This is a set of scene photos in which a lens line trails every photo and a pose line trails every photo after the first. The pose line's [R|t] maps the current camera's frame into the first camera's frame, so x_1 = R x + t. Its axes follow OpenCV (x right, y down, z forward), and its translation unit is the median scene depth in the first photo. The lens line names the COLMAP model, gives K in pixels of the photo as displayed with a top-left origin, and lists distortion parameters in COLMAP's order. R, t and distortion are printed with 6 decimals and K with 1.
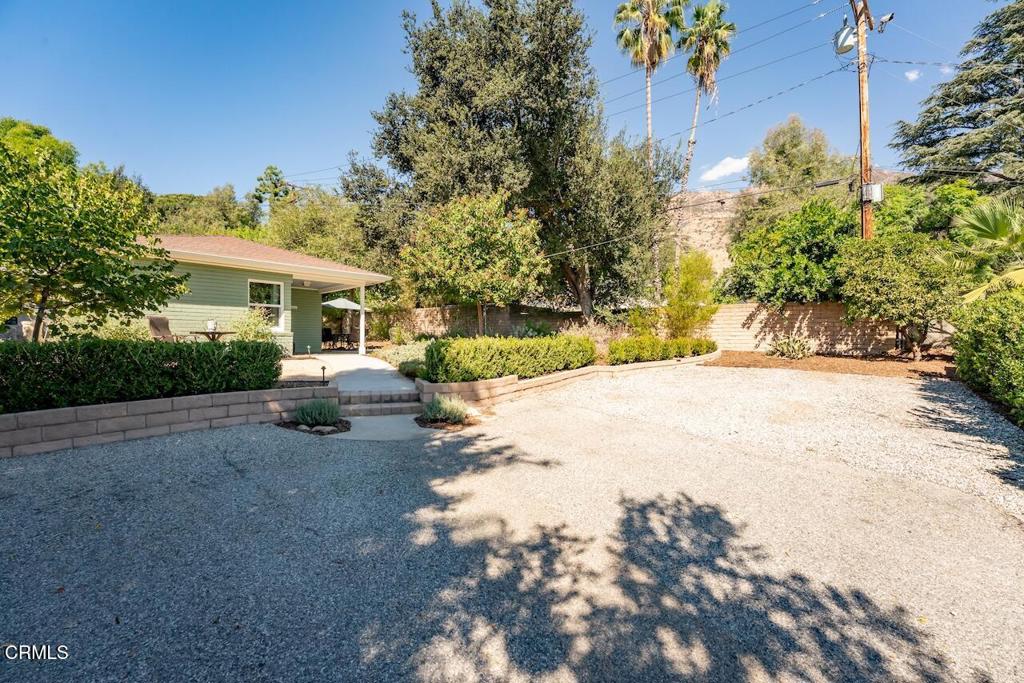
lens RADIAL K [[407.4, 0, 511.1], [0, 407.4, 342.0], [0, 0, 1]] dist [-0.014806, 0.000497]
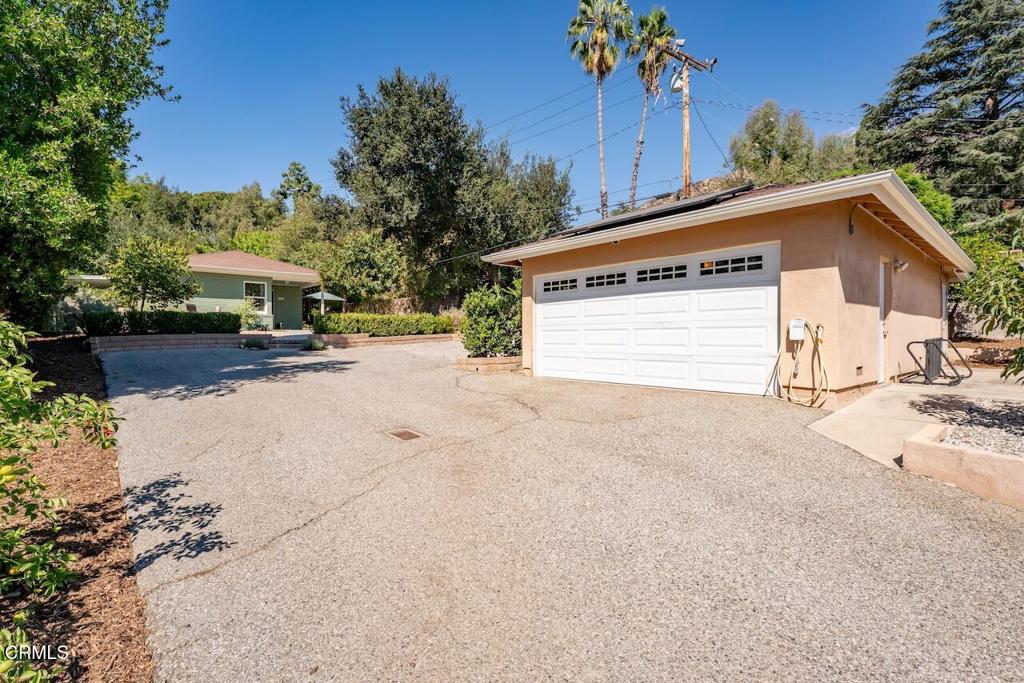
lens RADIAL K [[471.7, 0, 510.1], [0, 471.7, 338.6], [0, 0, 1]] dist [-0.004124, -0.000883]
pose [[0.991682, -0.003253, -0.128673, 0.553508], [0.003172, 0.999995, -0.000833, 0.066359], [0.128675, 0.000418, 0.991687, -0.616704]]
